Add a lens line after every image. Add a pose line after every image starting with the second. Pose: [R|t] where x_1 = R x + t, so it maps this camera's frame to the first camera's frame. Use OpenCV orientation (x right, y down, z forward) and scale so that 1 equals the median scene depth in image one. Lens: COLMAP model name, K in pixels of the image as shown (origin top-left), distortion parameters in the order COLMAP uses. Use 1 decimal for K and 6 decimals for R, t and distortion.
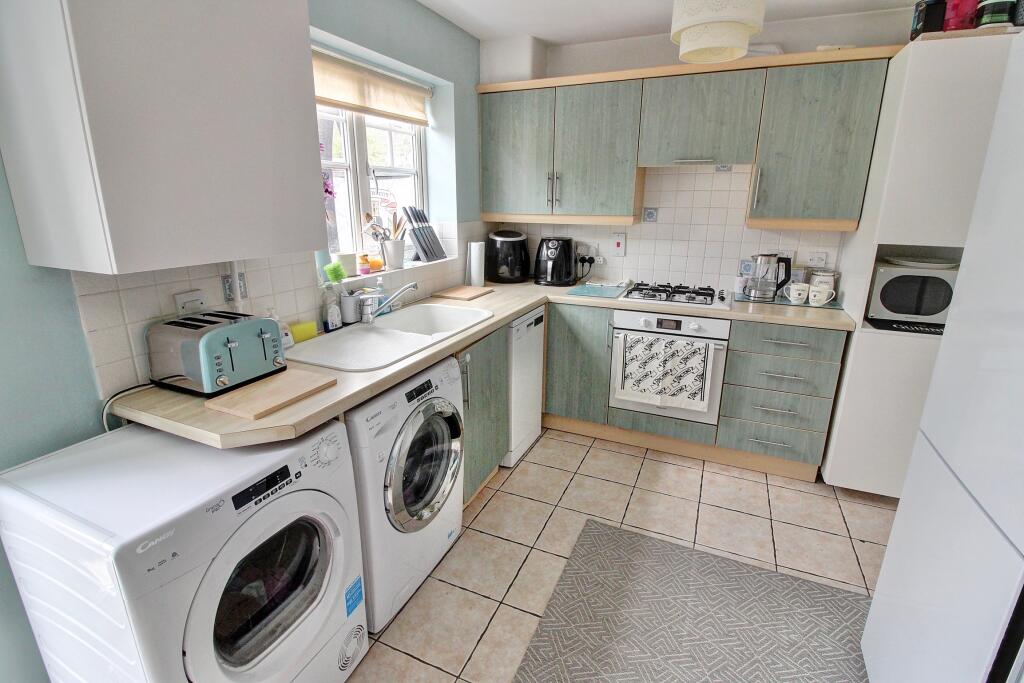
lens RADIAL K [[477.3, 0, 509.1], [0, 477.3, 339.0], [0, 0, 1]] dist [-0.022982, -0.002333]
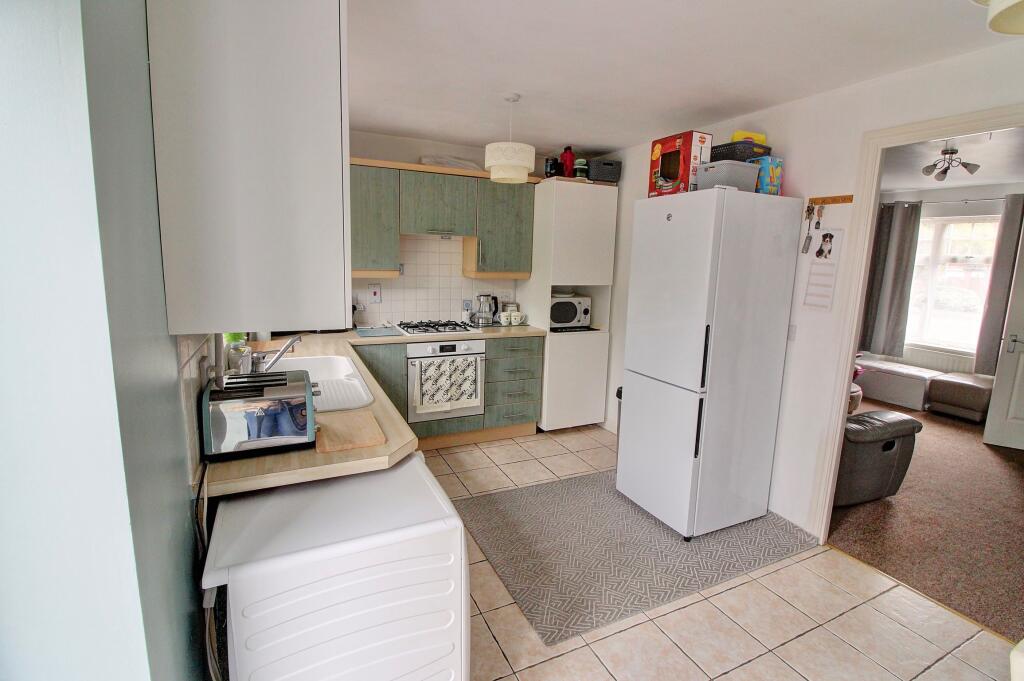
lens RADIAL K [[477.3, 0, 513.2], [0, 477.3, 337.9], [0, 0, 1]] dist [-0.022982, -0.002333]
pose [[0.637197, -0.112837, 0.762396, -0.584293], [0.189734, 0.981746, -0.013275, -0.007010], [-0.746981, 0.153112, 0.646974, -0.031072]]
